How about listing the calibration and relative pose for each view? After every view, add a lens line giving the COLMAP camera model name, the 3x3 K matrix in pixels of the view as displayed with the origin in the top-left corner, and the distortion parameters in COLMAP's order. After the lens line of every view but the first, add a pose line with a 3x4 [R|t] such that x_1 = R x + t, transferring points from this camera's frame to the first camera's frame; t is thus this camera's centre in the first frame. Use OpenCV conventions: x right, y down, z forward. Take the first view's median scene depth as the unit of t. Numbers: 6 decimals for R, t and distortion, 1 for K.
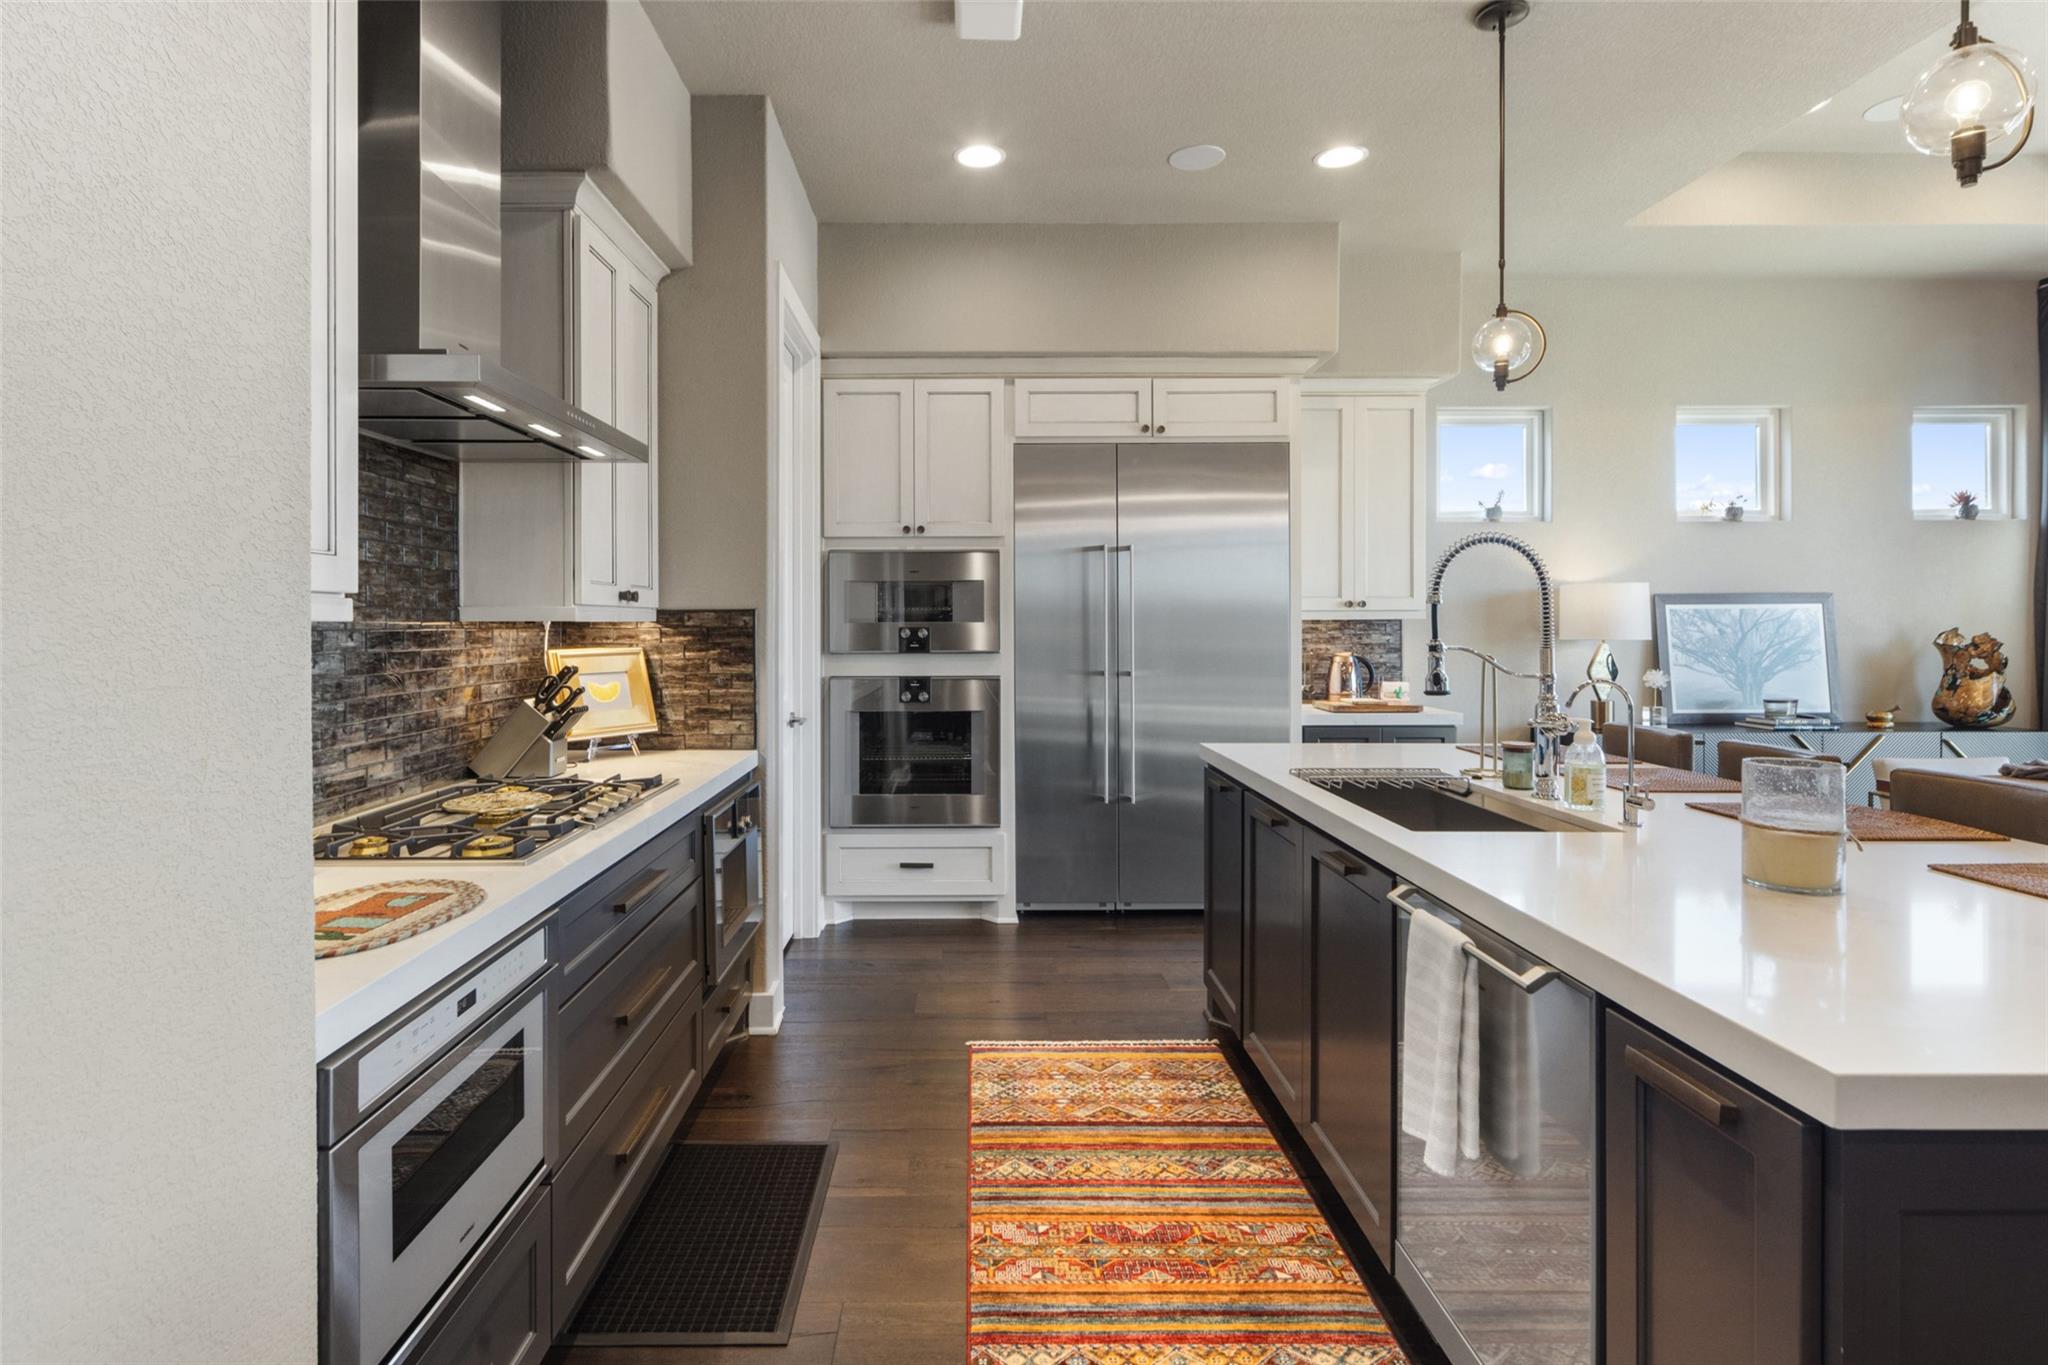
lens RADIAL K [[1026.3, 0, 979.4], [0, 1026.3, 627.0], [0, 0, 1]] dist [0.005109, -0.000322]
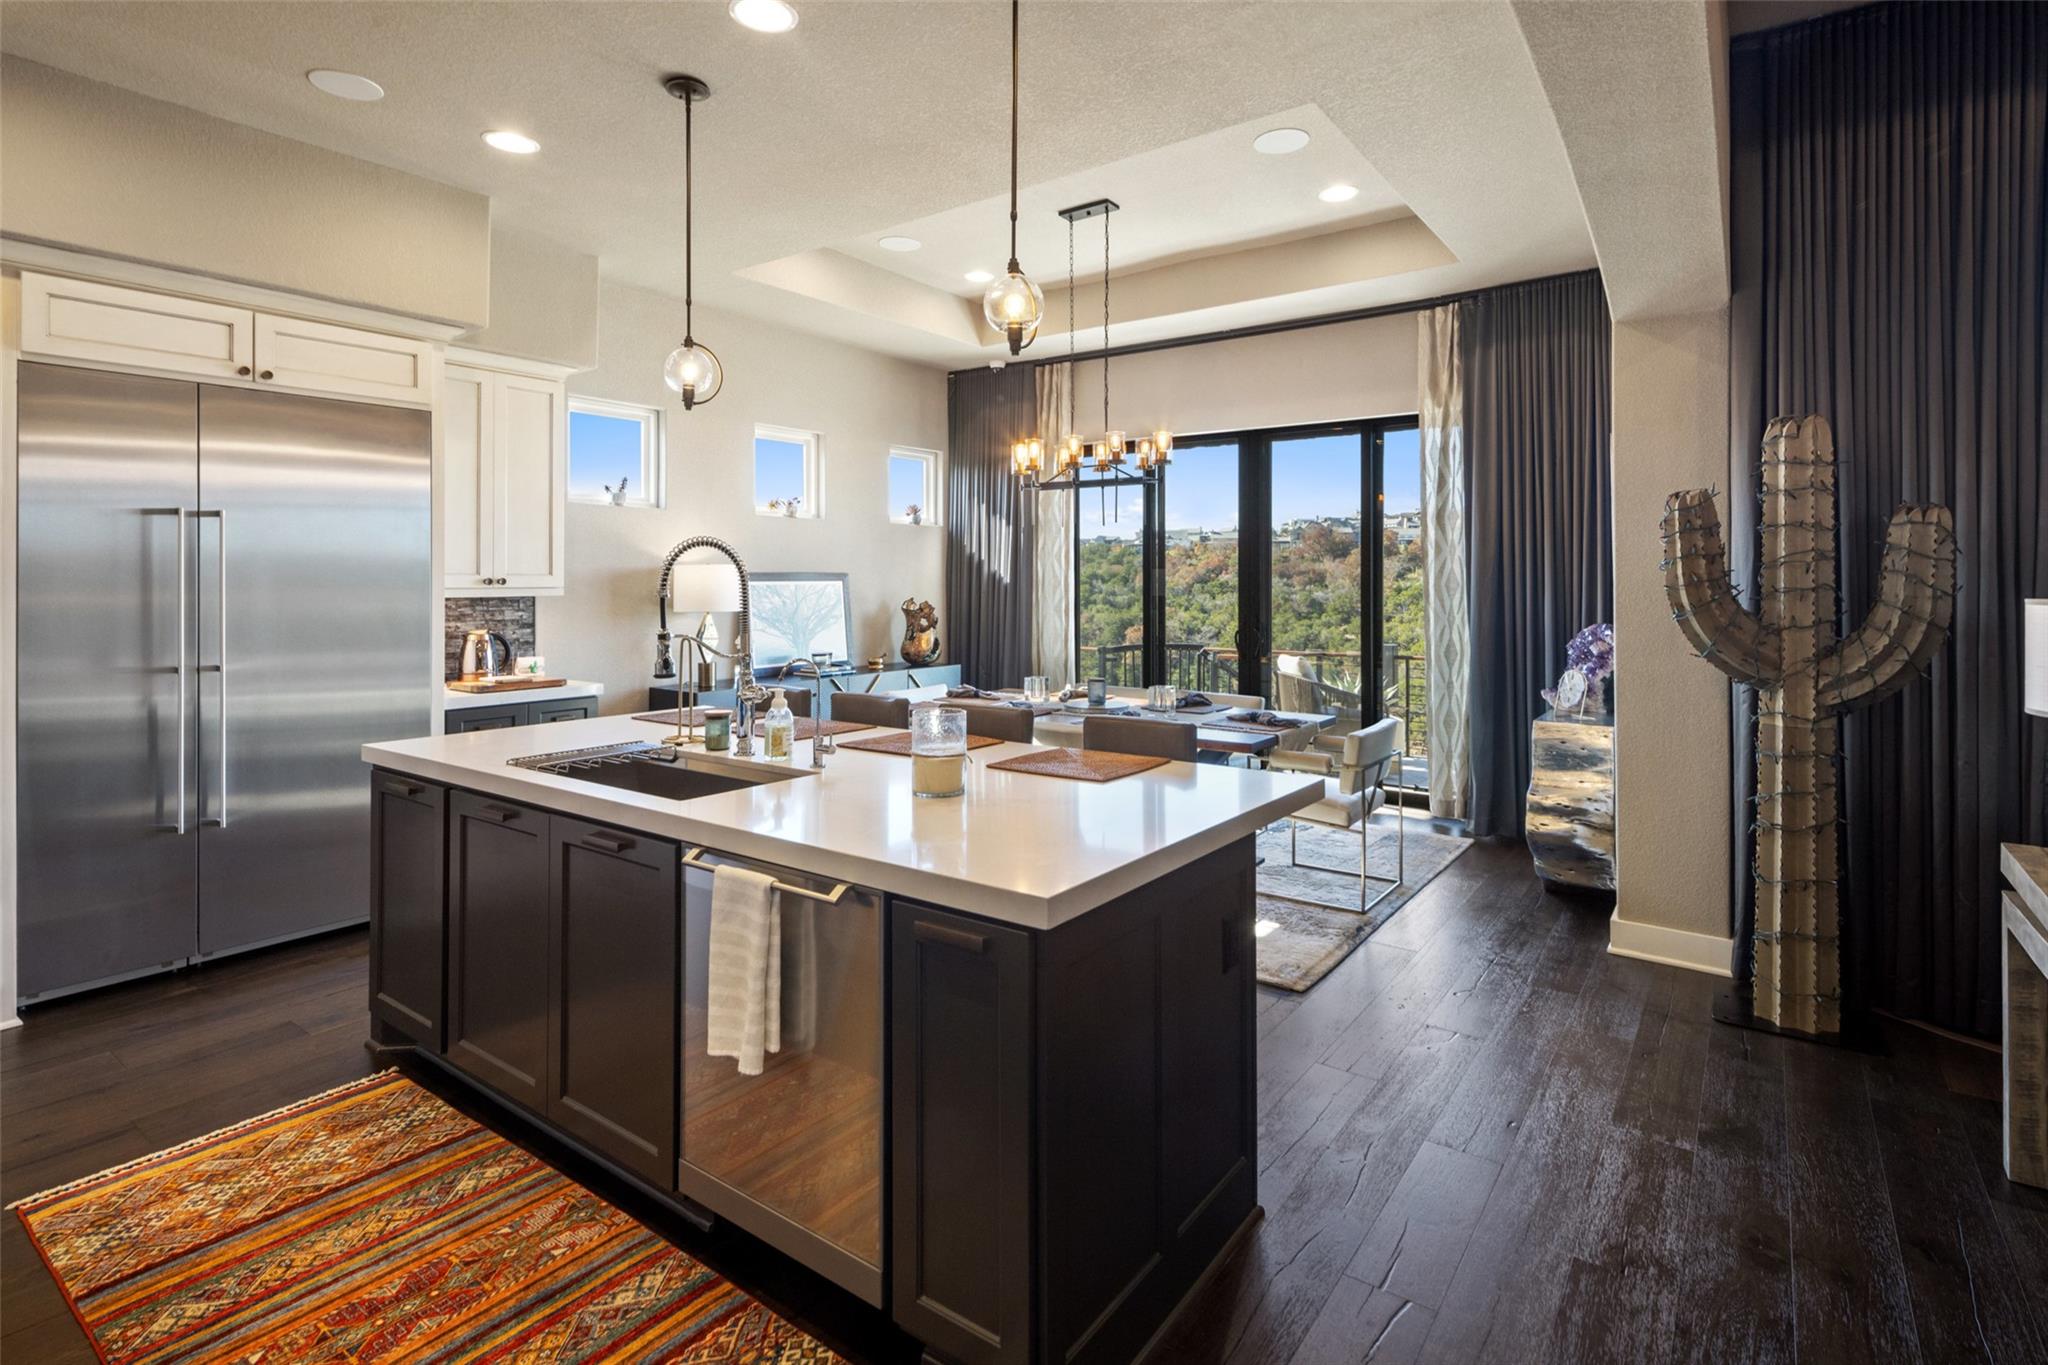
lens RADIAL K [[1003.5, 0, 1047.1], [0, 1003.5, 578.1], [0, 0, 1]] dist [0.003759, -0.001259]
pose [[0.588388, 0.004789, 0.808564, -0.170127], [0.001628, 0.999973, -0.007108, -0.029175], [-0.808577, 0.005499, 0.588365, 0.000851]]
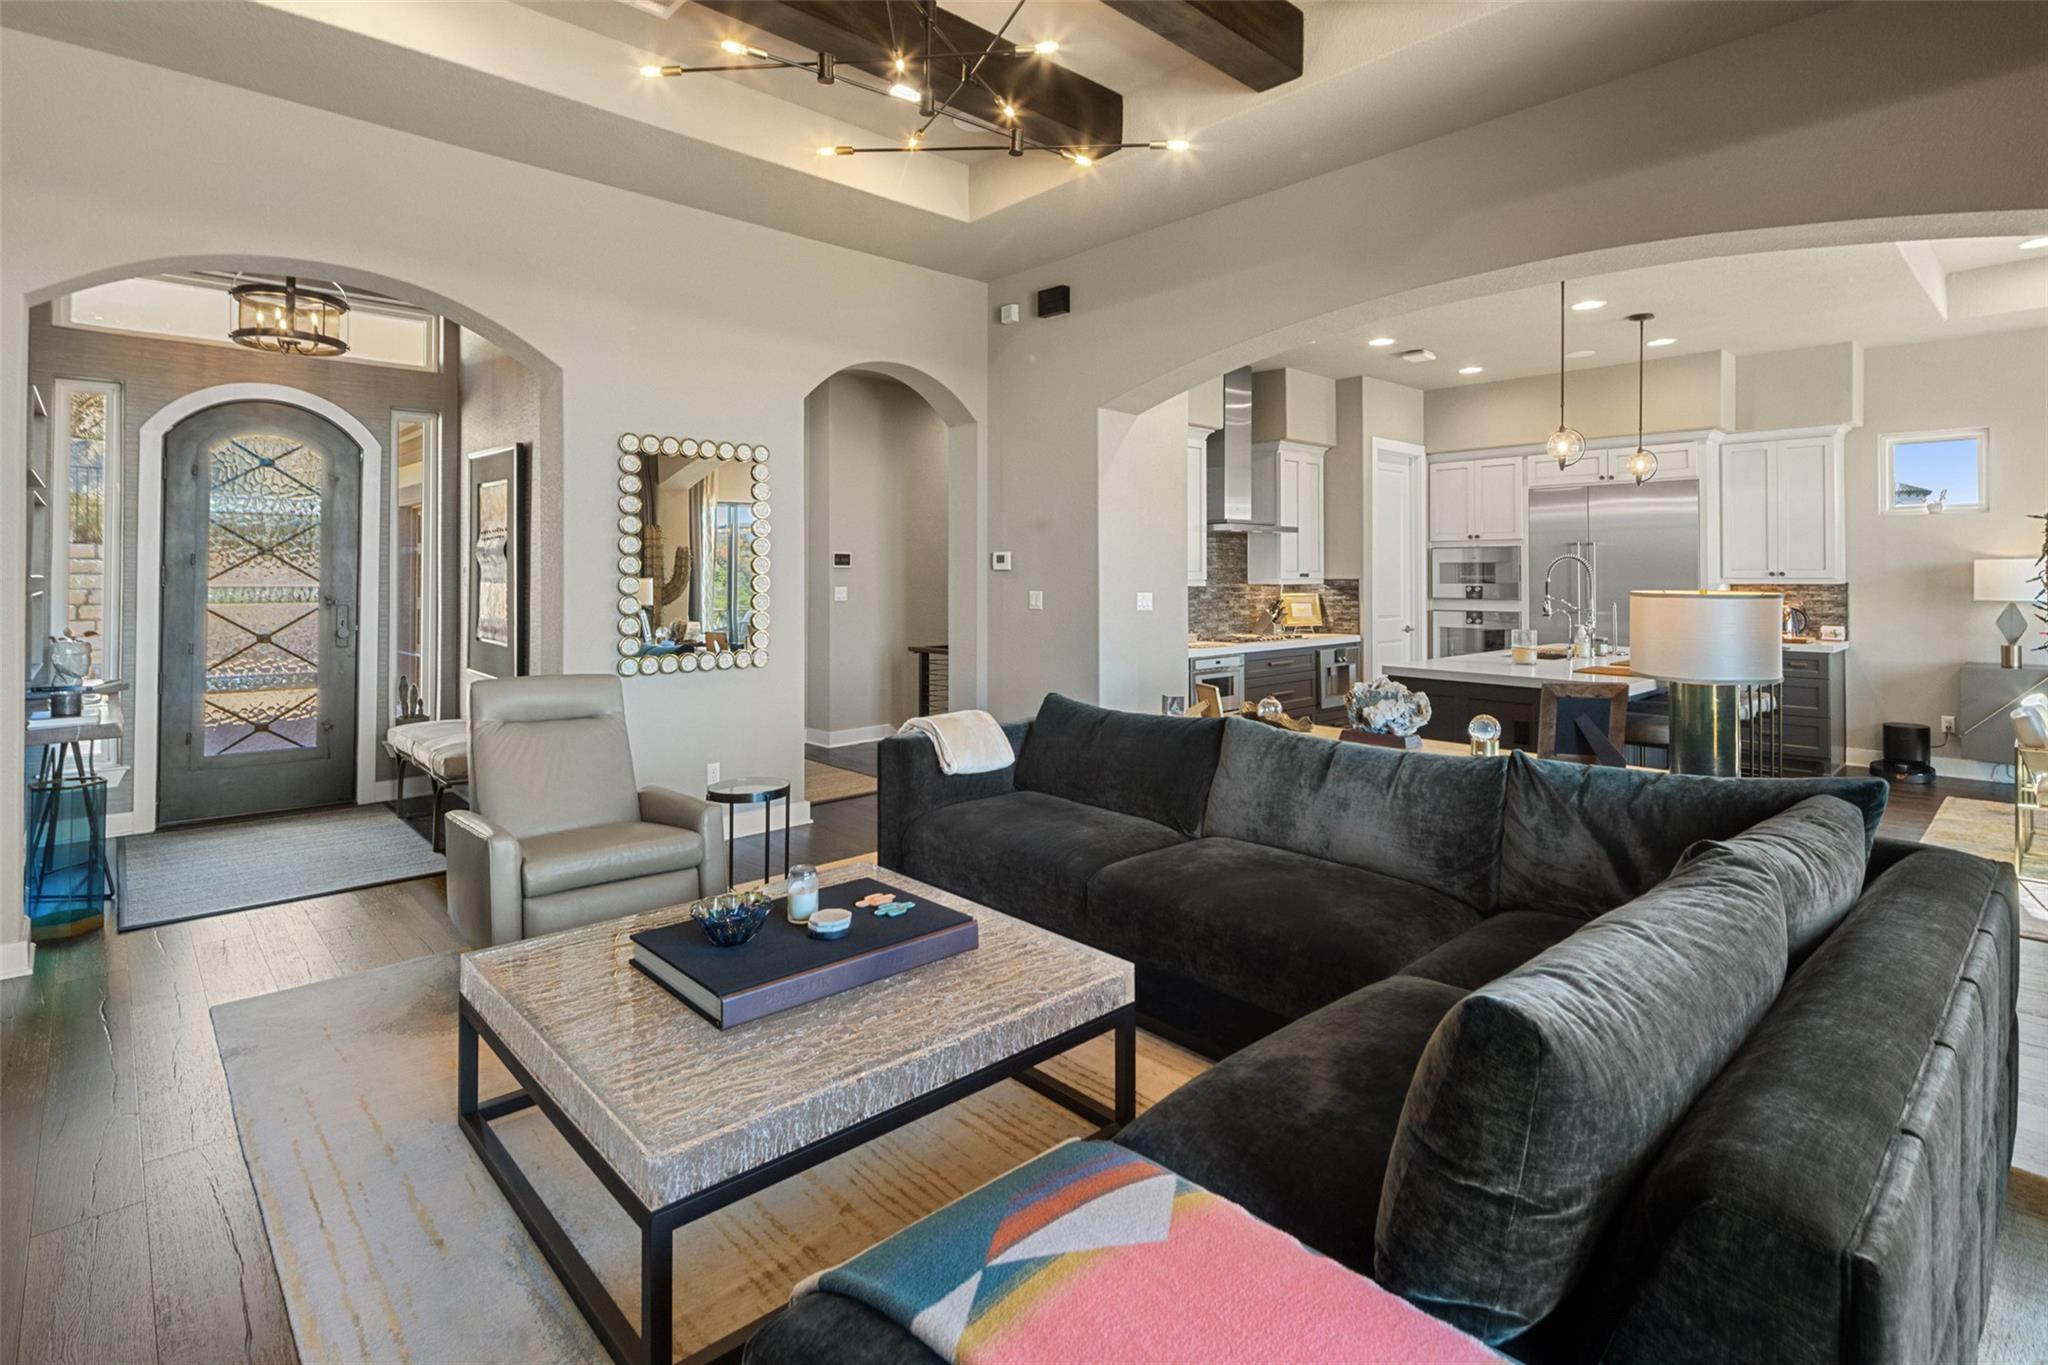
lens RADIAL K [[1002.2, 0, 1030.3], [0, 1002.2, 558.5], [0, 0, 1]] dist [0.000518, -0.000506]
pose [[0.676029, -0.008807, -0.736822, 1.185935], [-0.002489, 0.999896, -0.014235, -0.035254], [0.736871, 0.011457, 0.675936, -1.422700]]
